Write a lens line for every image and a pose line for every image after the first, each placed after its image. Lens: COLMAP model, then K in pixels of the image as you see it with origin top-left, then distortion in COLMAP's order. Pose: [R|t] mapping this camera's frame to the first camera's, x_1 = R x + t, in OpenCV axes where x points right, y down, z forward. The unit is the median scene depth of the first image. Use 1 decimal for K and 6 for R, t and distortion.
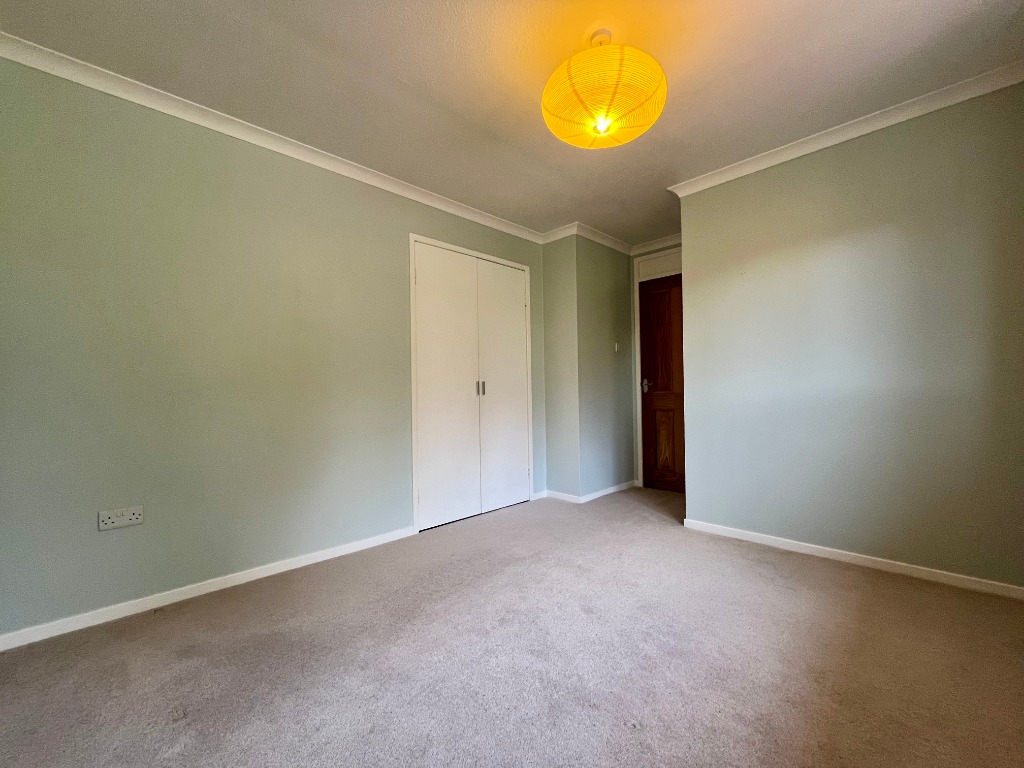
lens RADIAL K [[428.5, 0, 501.3], [0, 428.5, 385.5], [0, 0, 1]] dist [-0.000062, 0.000141]
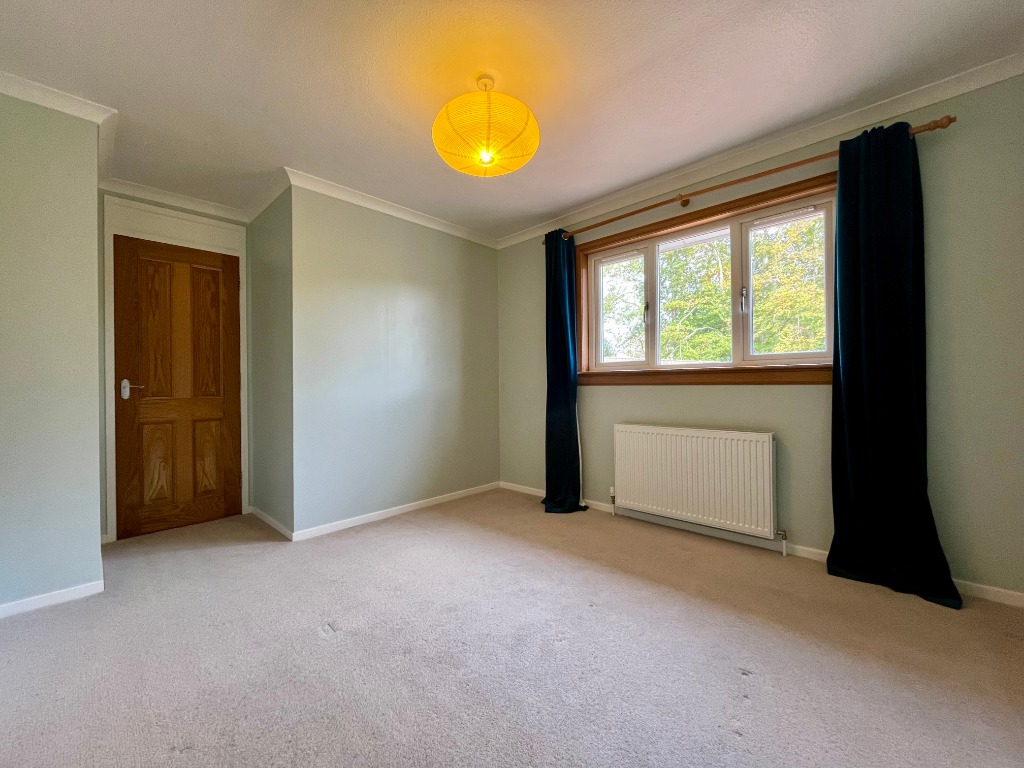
lens RADIAL K [[424.0, 0, 515.2], [0, 424.0, 386.8], [0, 0, 1]] dist [0.000414, -0.000088]
pose [[-0.058696, 0.014815, 0.998166, -0.509795], [0.005816, 0.999878, -0.014499, 0.013064], [-0.998259, 0.004954, -0.058775, 0.573716]]
